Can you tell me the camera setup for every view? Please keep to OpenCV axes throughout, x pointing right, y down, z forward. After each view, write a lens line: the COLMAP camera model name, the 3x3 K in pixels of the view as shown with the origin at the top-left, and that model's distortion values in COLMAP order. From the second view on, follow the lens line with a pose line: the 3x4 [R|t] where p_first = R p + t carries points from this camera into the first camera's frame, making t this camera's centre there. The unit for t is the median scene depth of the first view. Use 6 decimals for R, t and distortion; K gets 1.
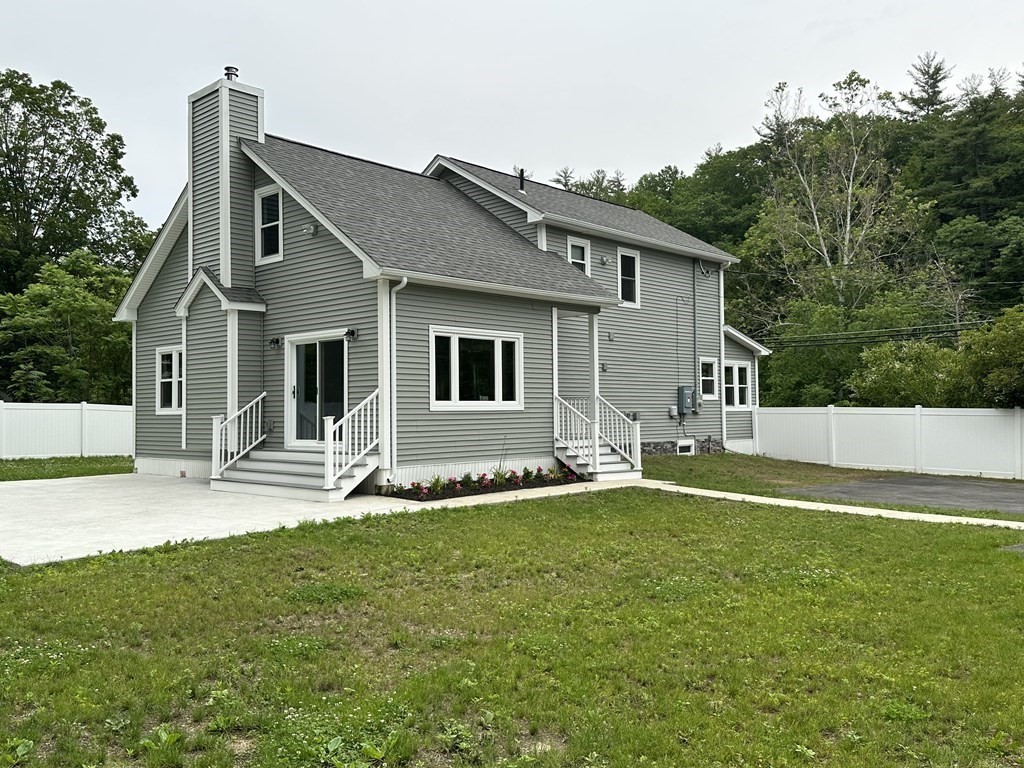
lens RADIAL K [[876.1, 0, 510.2], [0, 876.1, 378.0], [0, 0, 1]] dist [0.144335, -0.256845]
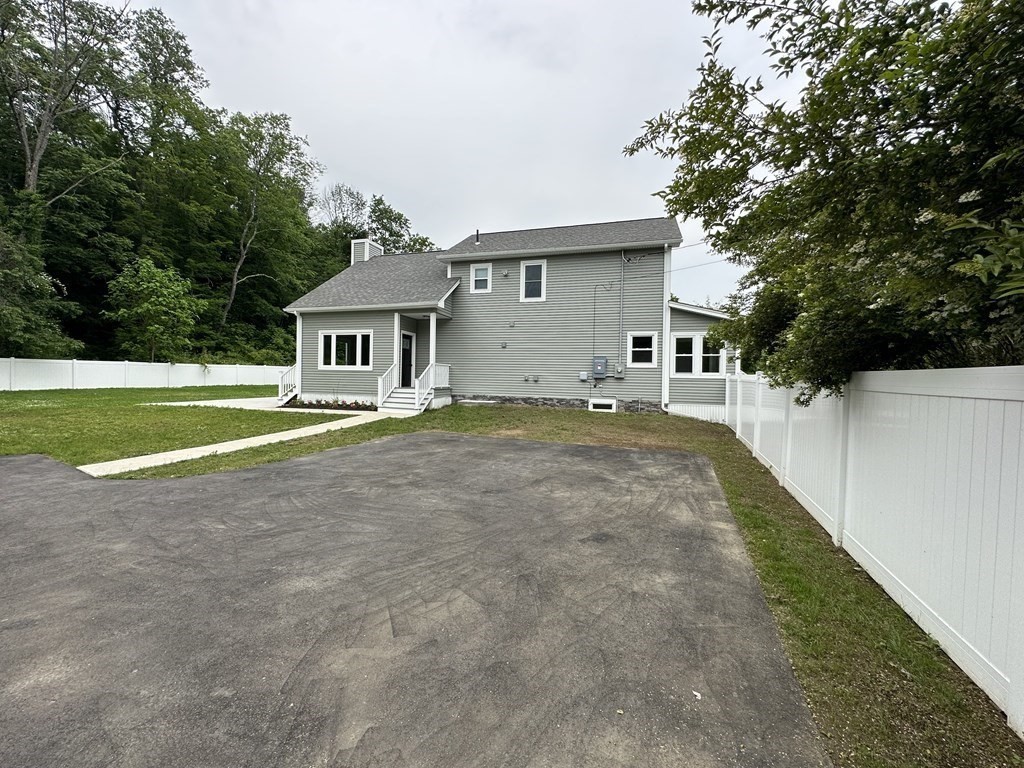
lens RADIAL K [[410.3, 0, 513.7], [0, 410.3, 384.8], [0, 0, 1]] dist [-0.002555, 0.000187]
pose [[0.439910, 0.031795, -0.897479, 0.852439], [0.010331, 0.999128, 0.040460, 0.031463], [0.897982, -0.027071, 0.439198, 0.802151]]
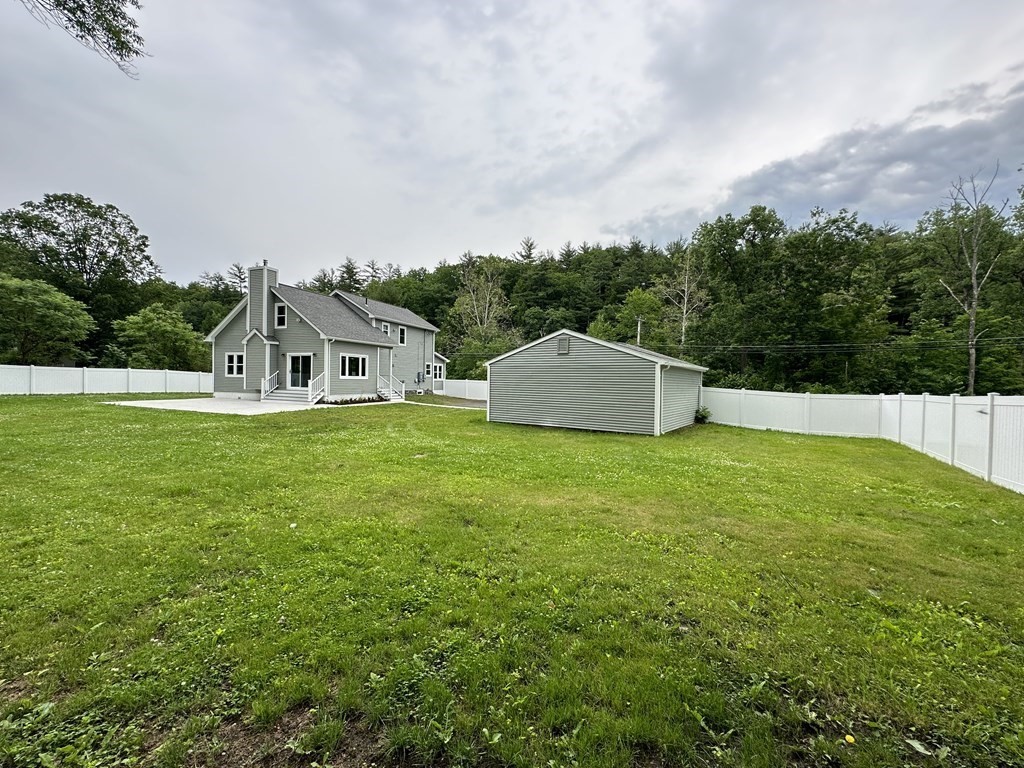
lens RADIAL K [[410.3, 0, 513.7], [0, 410.3, 384.8], [0, 0, 1]] dist [-0.002555, 0.000187]
pose [[0.919526, 0.021642, 0.392432, -0.075904], [-0.042411, 0.998116, 0.044331, -0.029477], [-0.390733, -0.057407, 0.918712, -0.544304]]
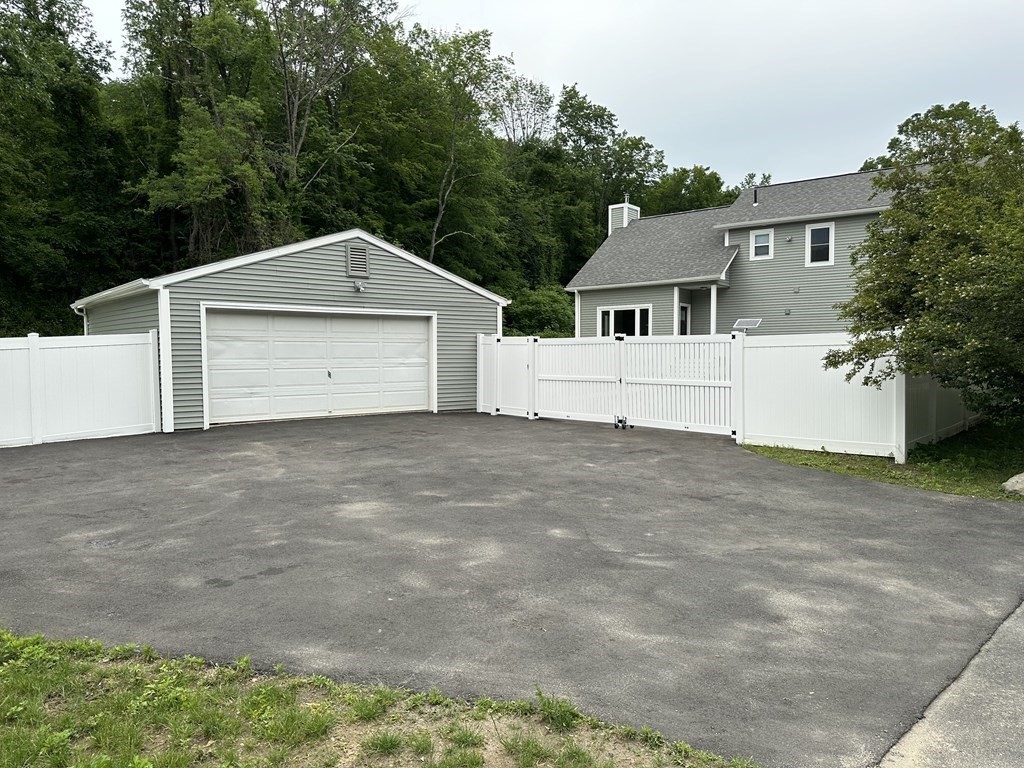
lens RADIAL K [[723.5, 0, 512.0], [0, 723.5, 384.0], [0, 0, 1]] dist [0.099306, -0.168959]
pose [[0.103990, 0.049589, -0.993341, 1.460462], [0.044488, 0.997525, 0.054455, 0.023172], [0.993583, -0.049855, 0.101526, 0.468066]]
